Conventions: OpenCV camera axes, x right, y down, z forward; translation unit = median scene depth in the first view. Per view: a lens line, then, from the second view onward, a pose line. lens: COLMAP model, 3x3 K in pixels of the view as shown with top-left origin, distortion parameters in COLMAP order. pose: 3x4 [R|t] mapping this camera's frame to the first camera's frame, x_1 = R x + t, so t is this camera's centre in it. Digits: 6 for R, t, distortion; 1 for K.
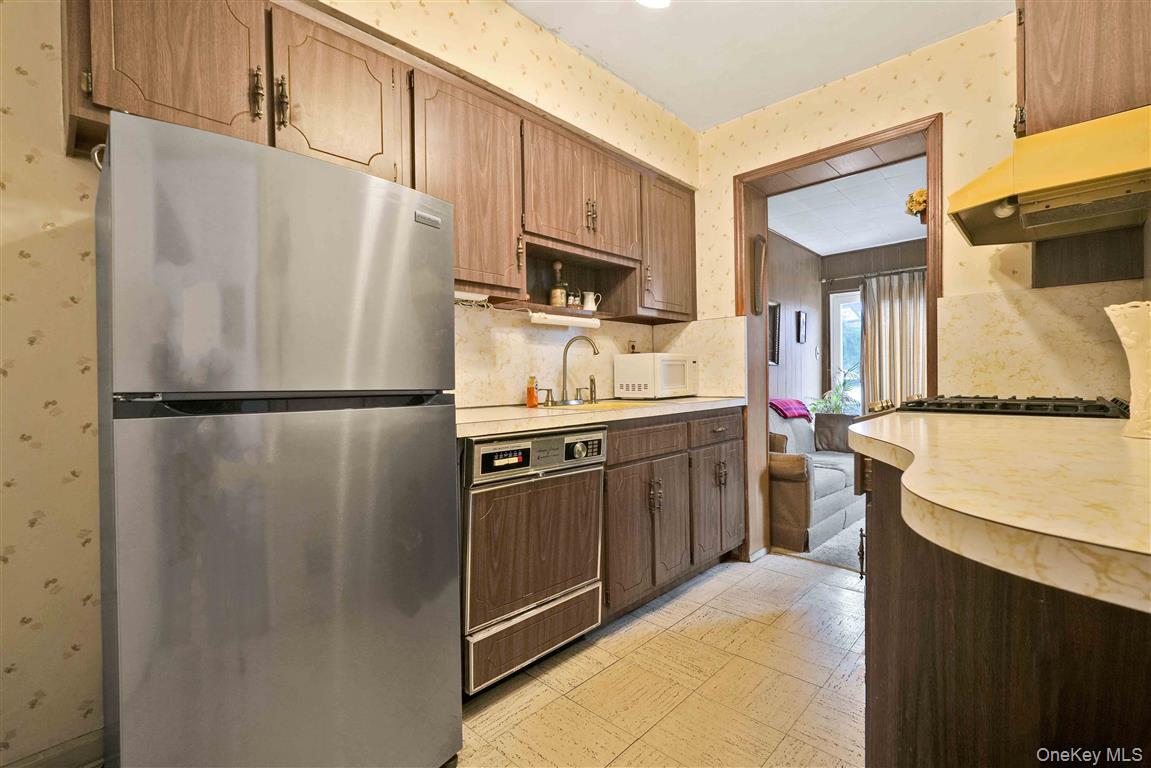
lens RADIAL K [[508.1, 0, 578.0], [0, 508.1, 390.8], [0, 0, 1]] dist [-0.013597, 0.006578]
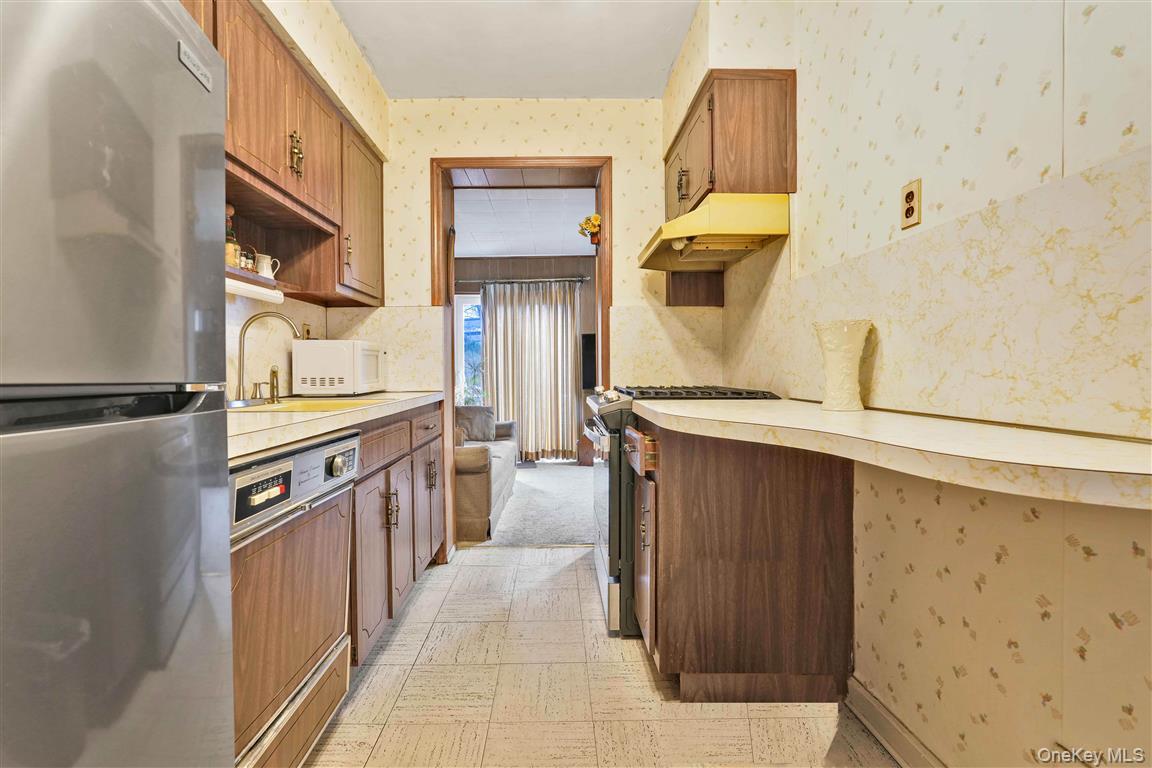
lens RADIAL K [[508.6, 0, 555.0], [0, 508.6, 377.8], [0, 0, 1]] dist [-0.013597, 0.006578]
pose [[0.721927, 0.000344, 0.691970, -0.190260], [0.010858, 0.999871, -0.011825, 0.001136], [-0.691884, 0.016050, 0.721830, 0.169996]]
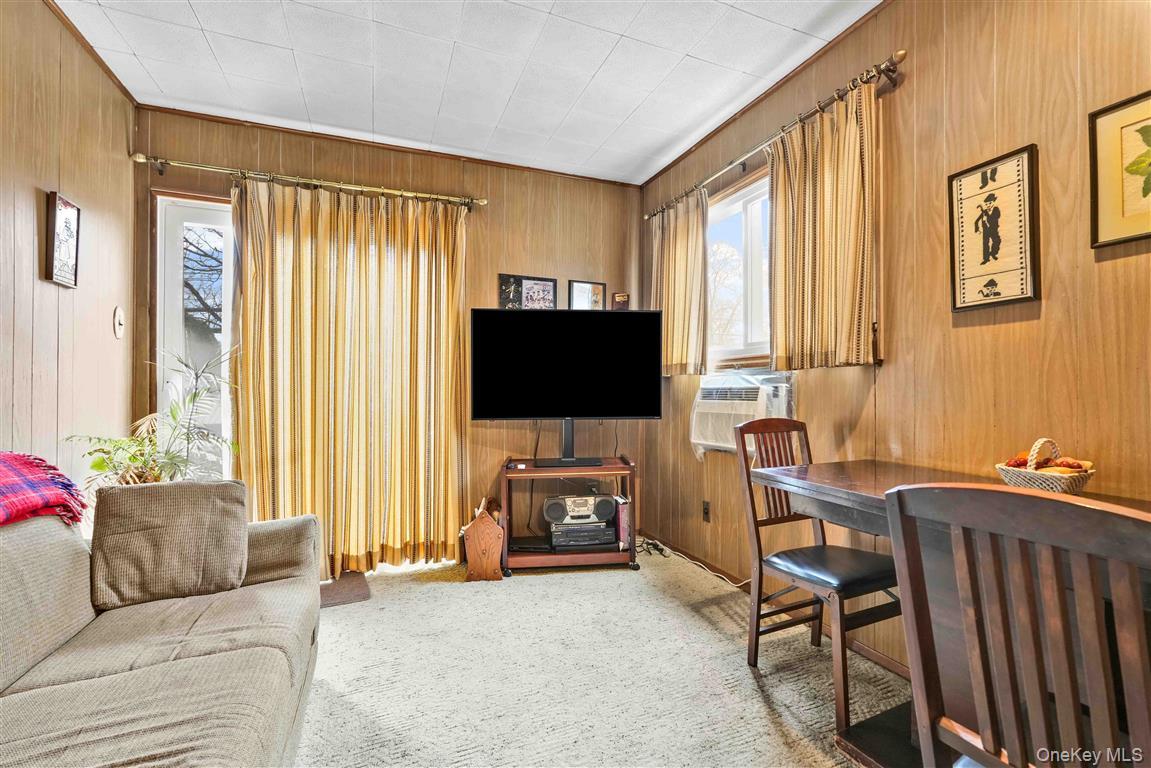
lens RADIAL K [[506.1, 0, 594.7], [0, 506.1, 381.3], [0, 0, 1]] dist [-0.005084, 0.000243]
pose [[0.386048, 0.023746, 0.922173, 0.503844], [0.014334, 0.999394, -0.031735, -0.017662], [-0.922367, 0.025469, 0.385473, 0.998933]]
